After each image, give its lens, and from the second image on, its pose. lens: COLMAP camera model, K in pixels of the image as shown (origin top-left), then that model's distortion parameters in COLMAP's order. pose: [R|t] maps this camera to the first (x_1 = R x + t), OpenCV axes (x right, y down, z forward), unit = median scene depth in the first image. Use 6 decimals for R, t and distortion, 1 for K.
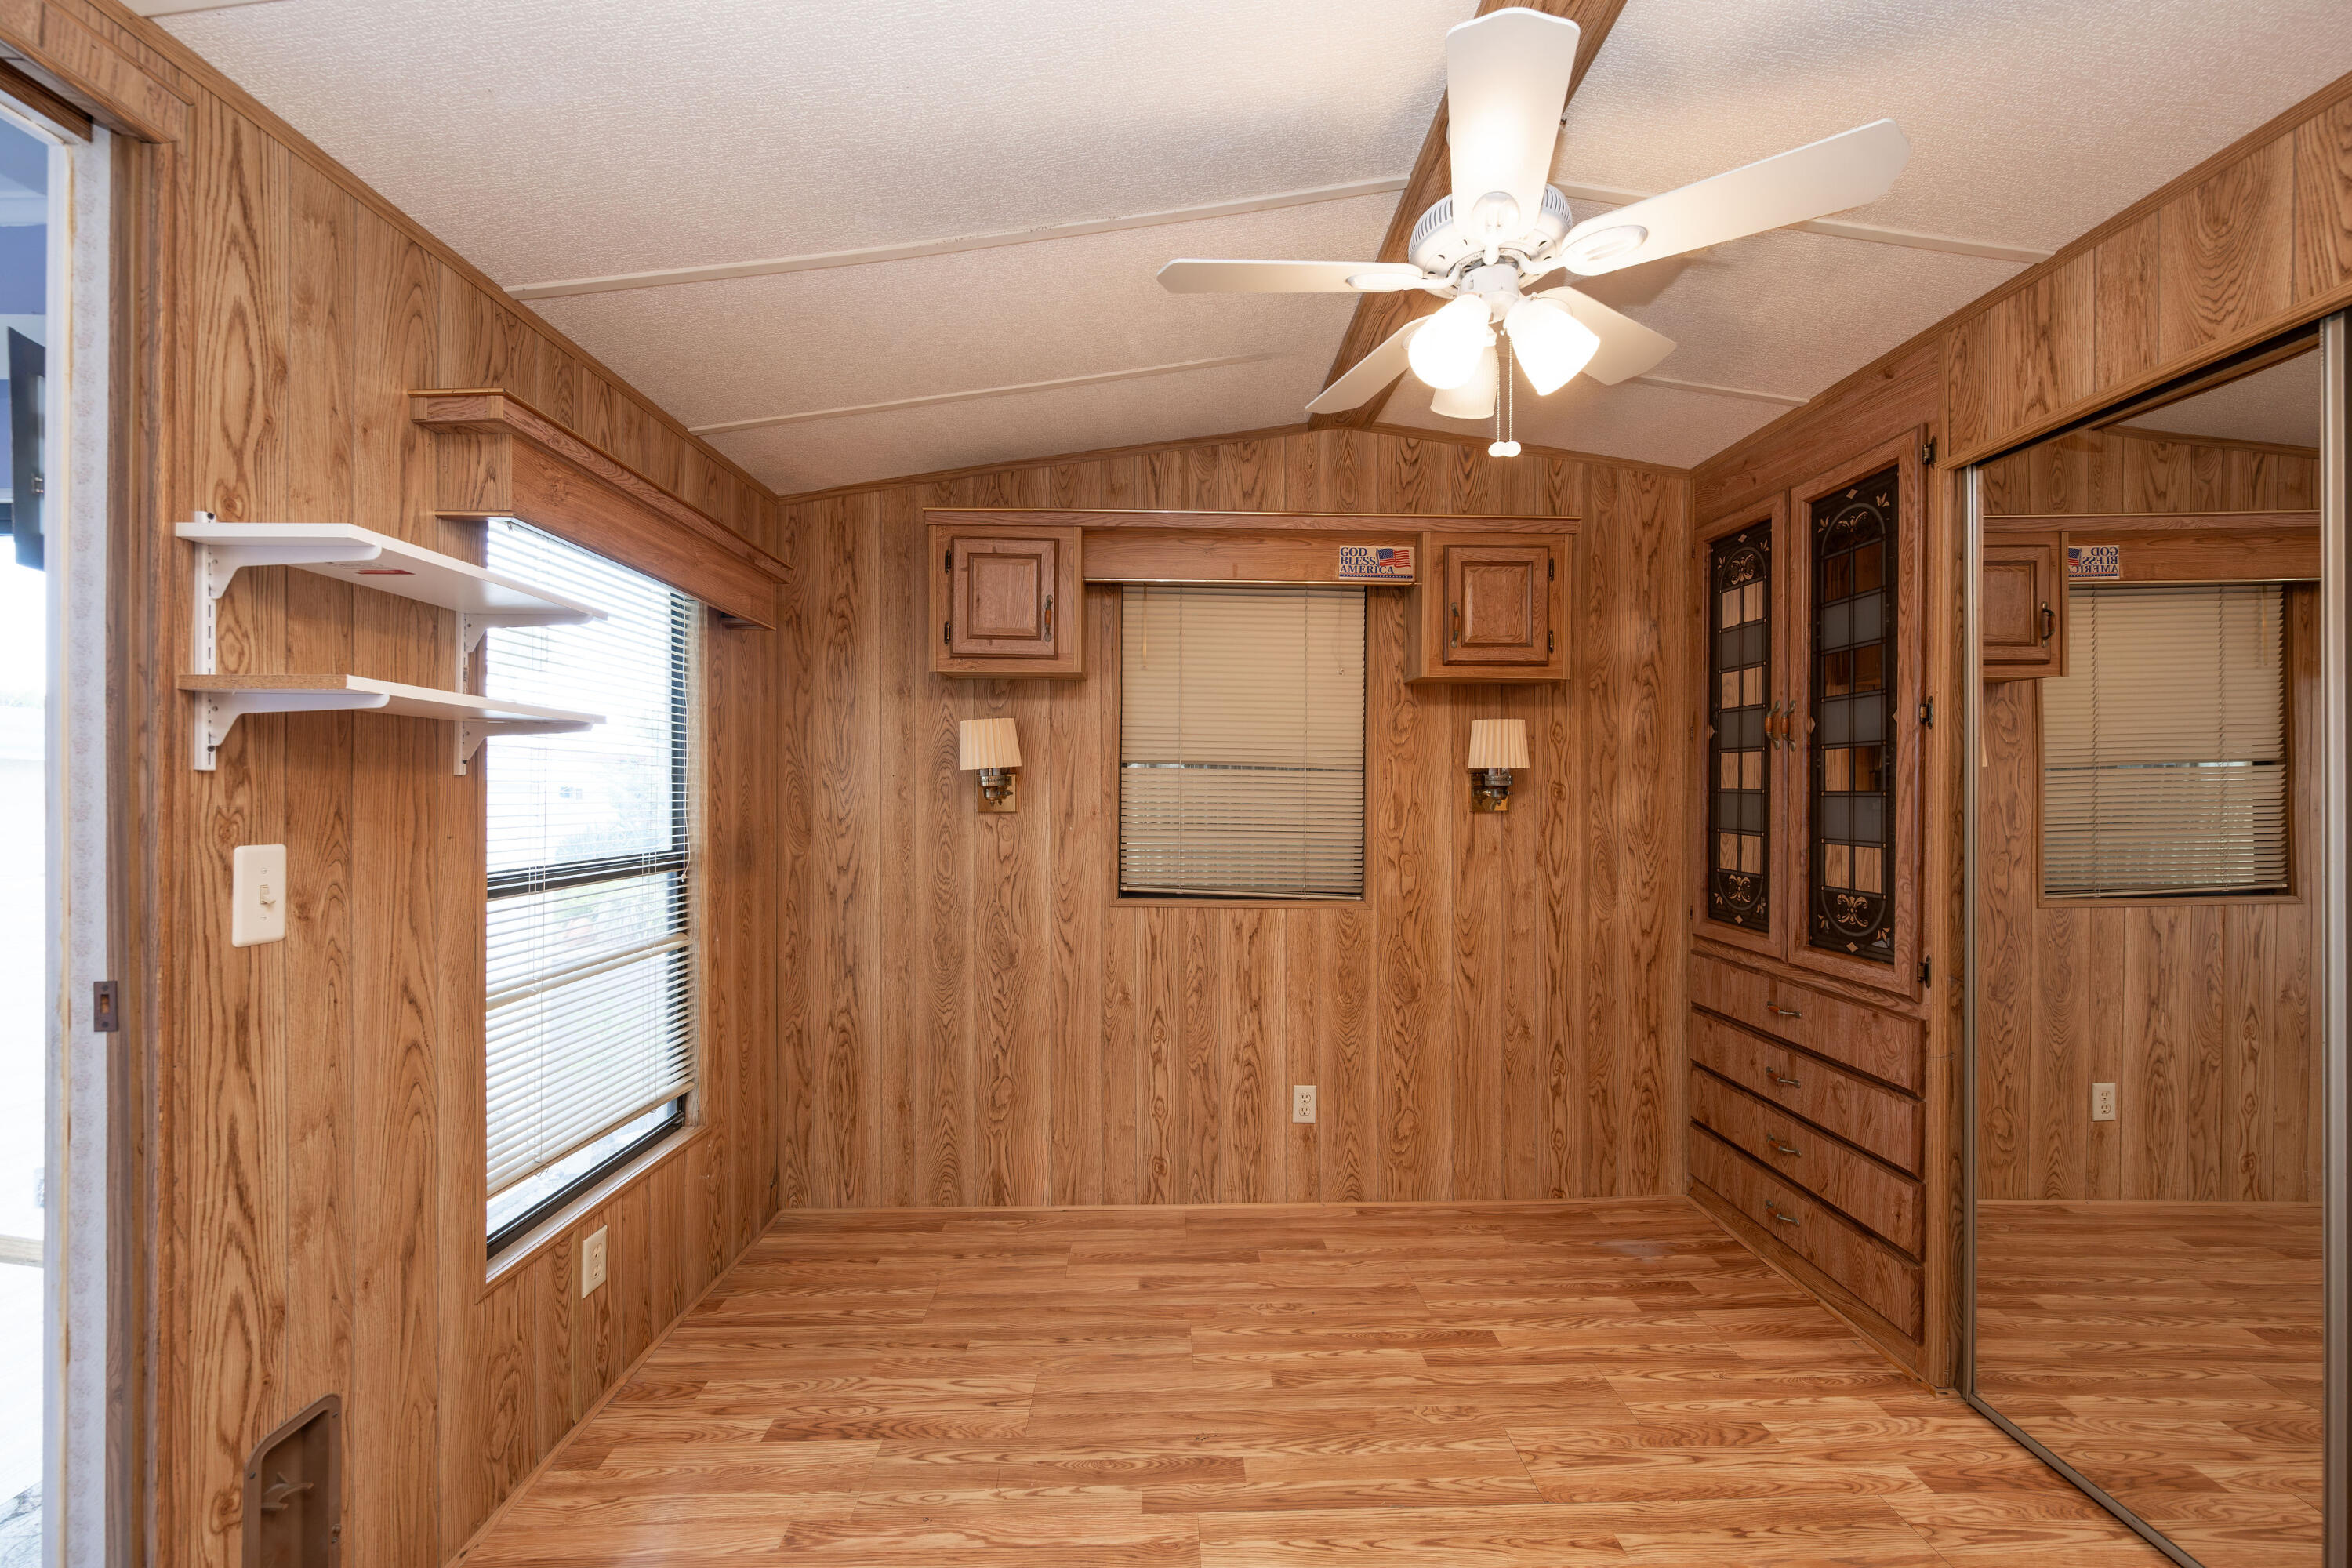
lens RADIAL K [[918.5, 0, 1181.1], [0, 918.5, 790.0], [0, 0, 1]] dist [-0.000994, 0.000178]
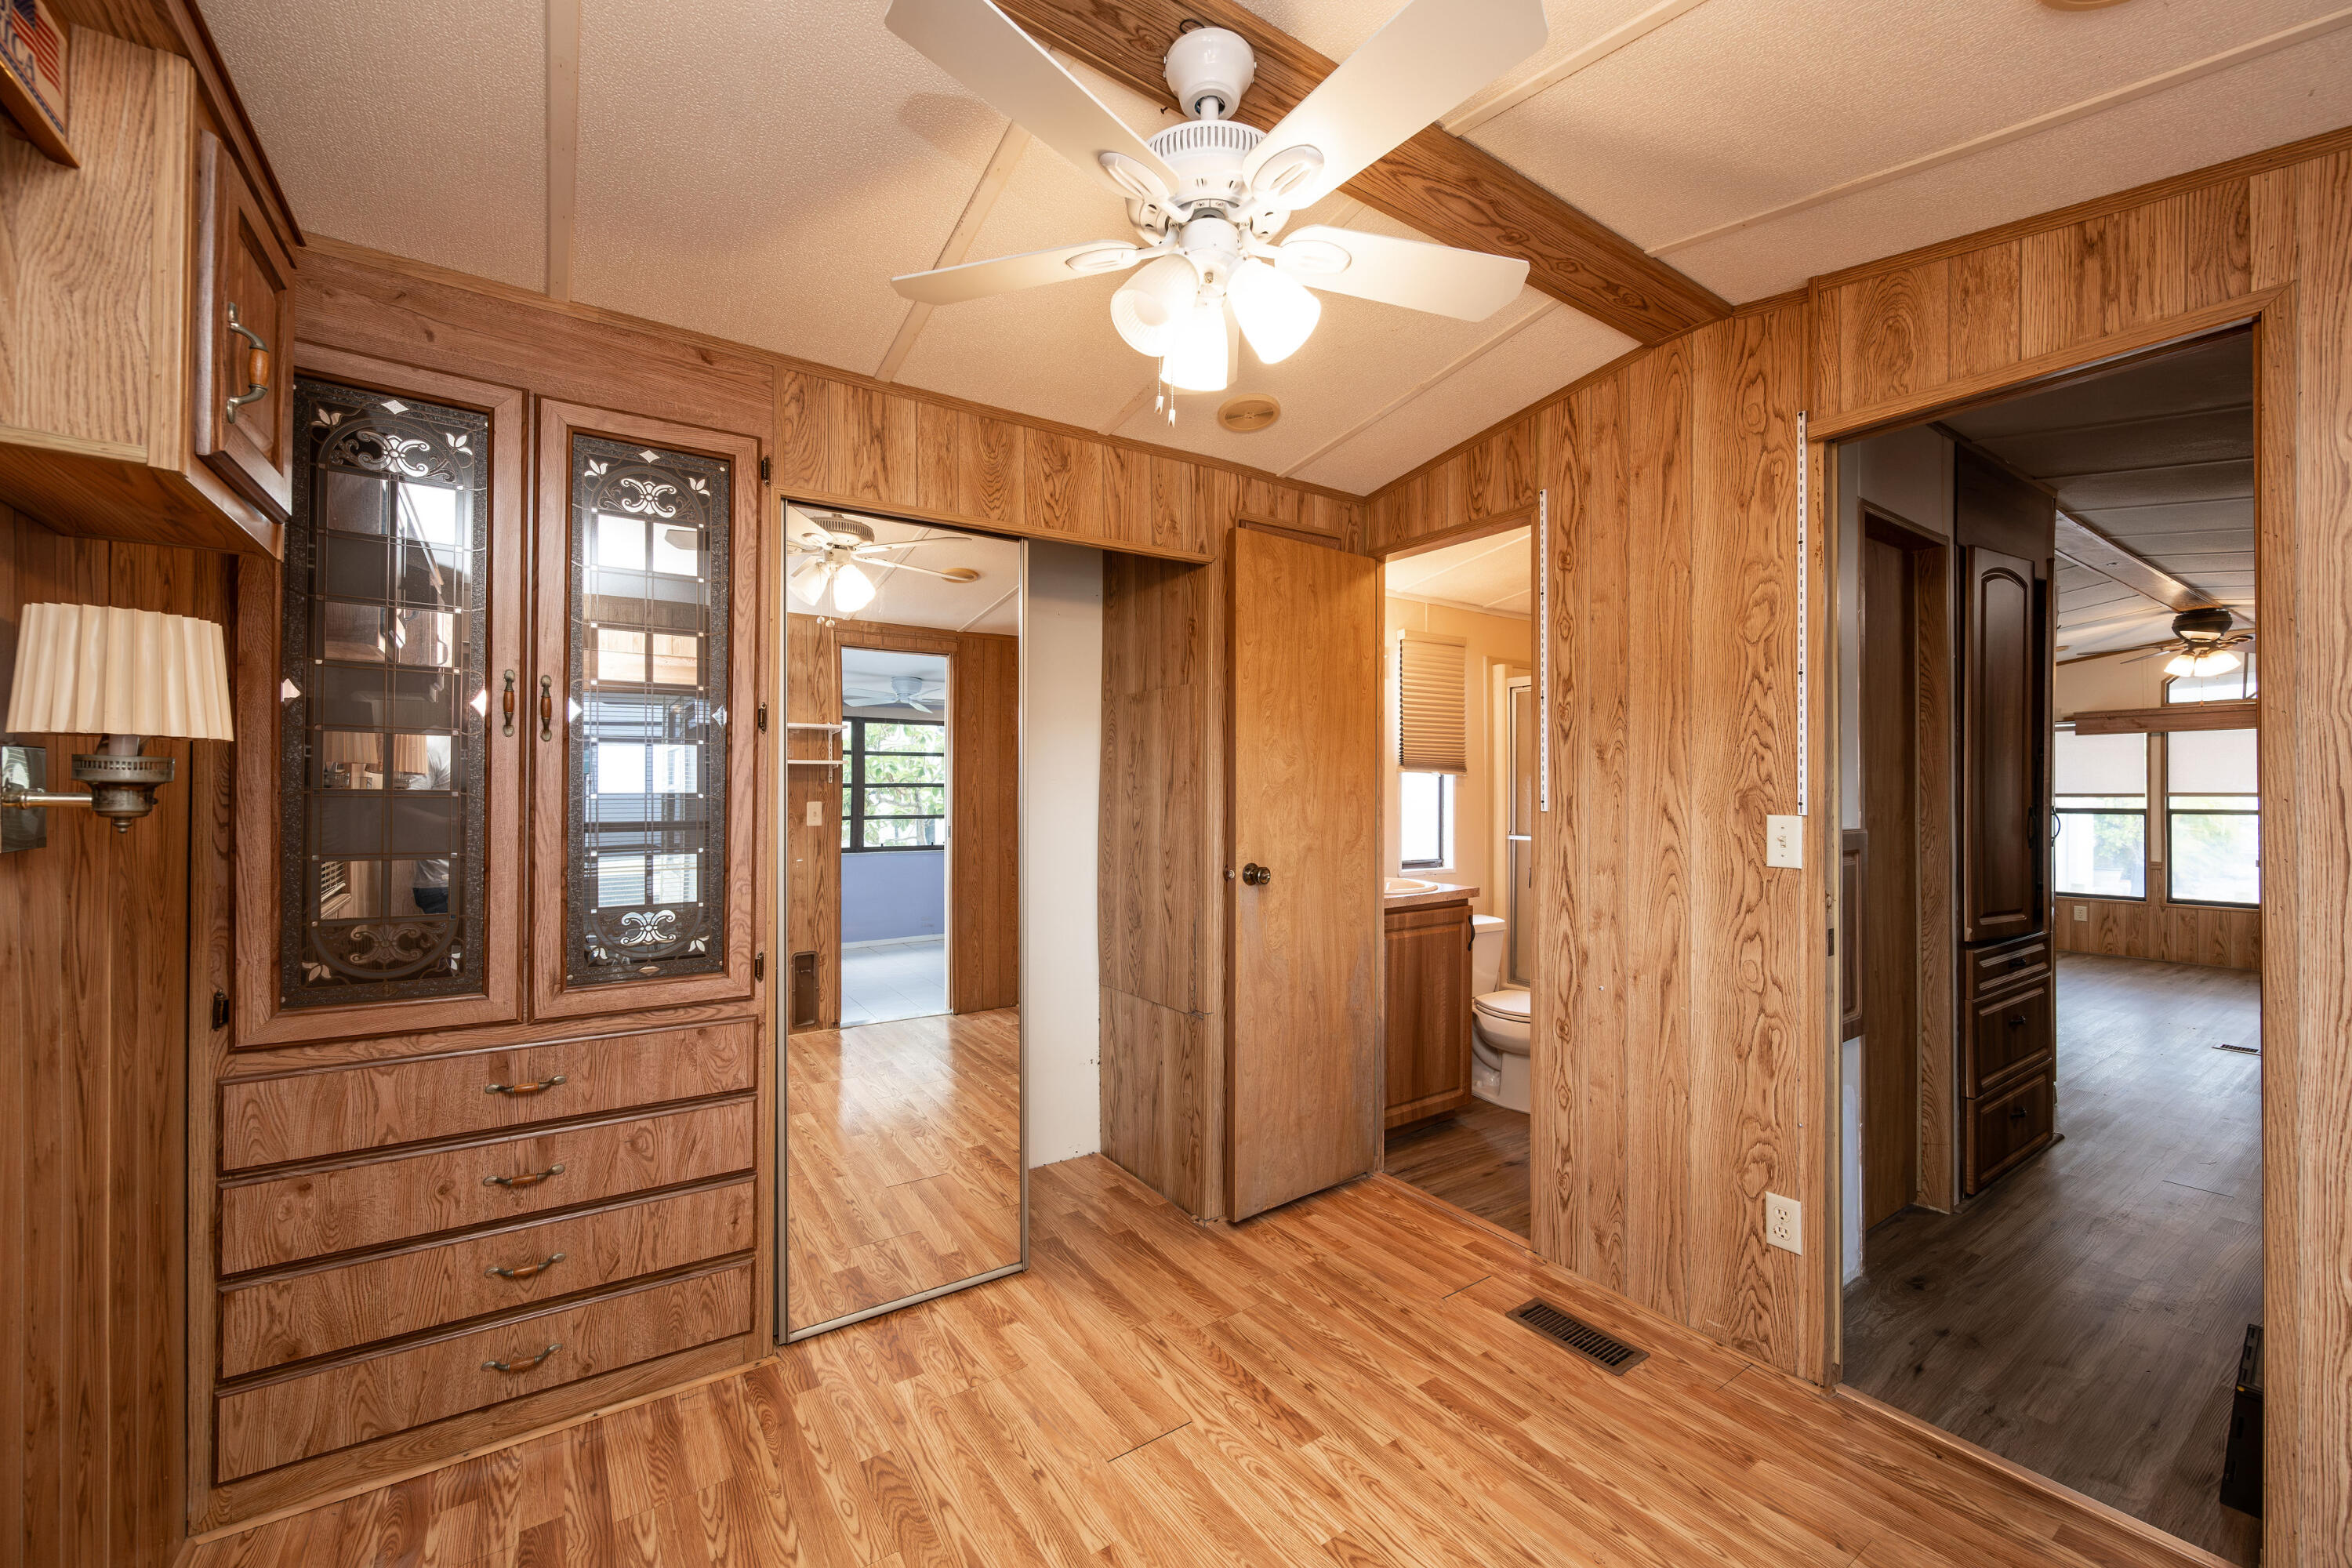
lens RADIAL K [[918.5, 0, 1191.3], [0, 918.5, 784.2], [0, 0, 1]] dist [-0.000994, 0.000178]
pose [[-0.544403, -0.000052, 0.838824, -0.312106], [-0.006049, 0.999974, -0.003864, -0.007070], [-0.838802, -0.007177, -0.544389, 1.108407]]
